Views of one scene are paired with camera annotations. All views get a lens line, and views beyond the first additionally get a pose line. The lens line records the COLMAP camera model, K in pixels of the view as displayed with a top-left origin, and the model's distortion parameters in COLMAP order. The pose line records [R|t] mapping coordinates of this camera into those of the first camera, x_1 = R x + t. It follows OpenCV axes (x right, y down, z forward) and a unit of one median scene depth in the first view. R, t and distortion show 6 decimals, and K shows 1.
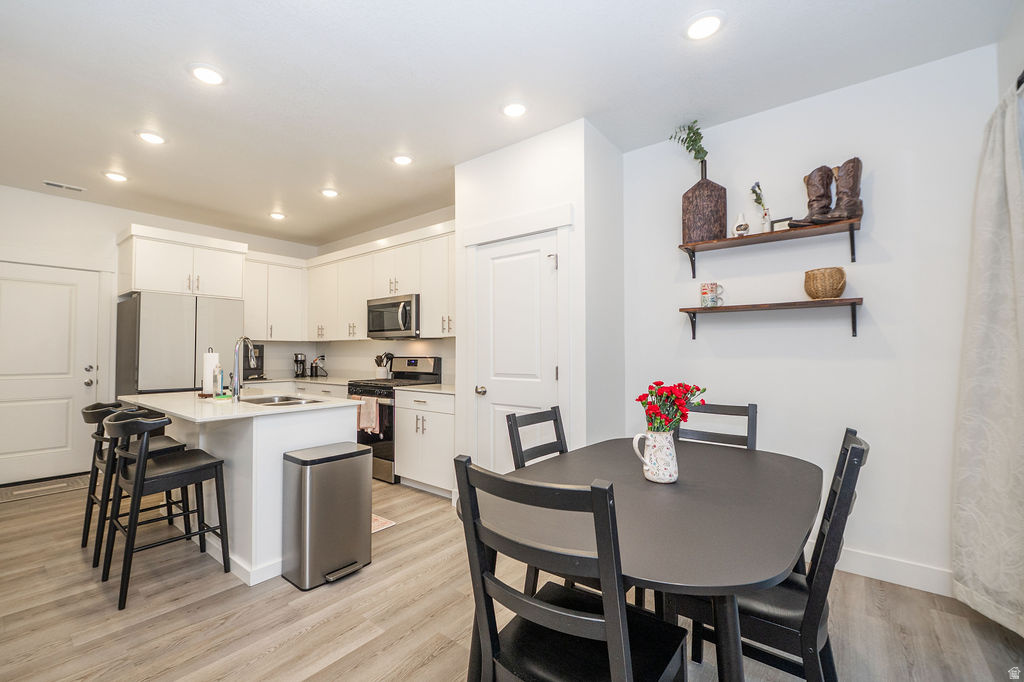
lens RADIAL K [[442.3, 0, 475.0], [0, 442.3, 342.7], [0, 0, 1]] dist [-0.000545, 0.000047]
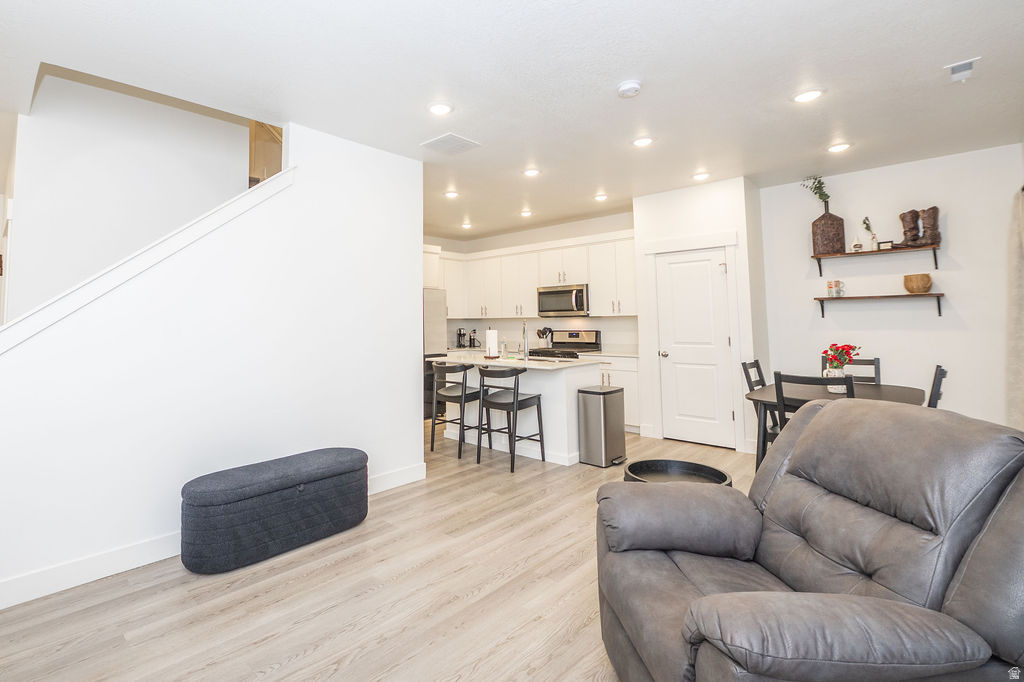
lens RADIAL K [[487.9, 0, 445.1], [0, 487.9, 290.0], [0, 0, 1]] dist [0.001818, -0.000092]
pose [[0.995969, -0.017405, -0.087994, -0.661661], [0.013450, 0.998881, -0.045348, -0.046407], [0.088685, 0.043982, 0.995088, -0.794913]]
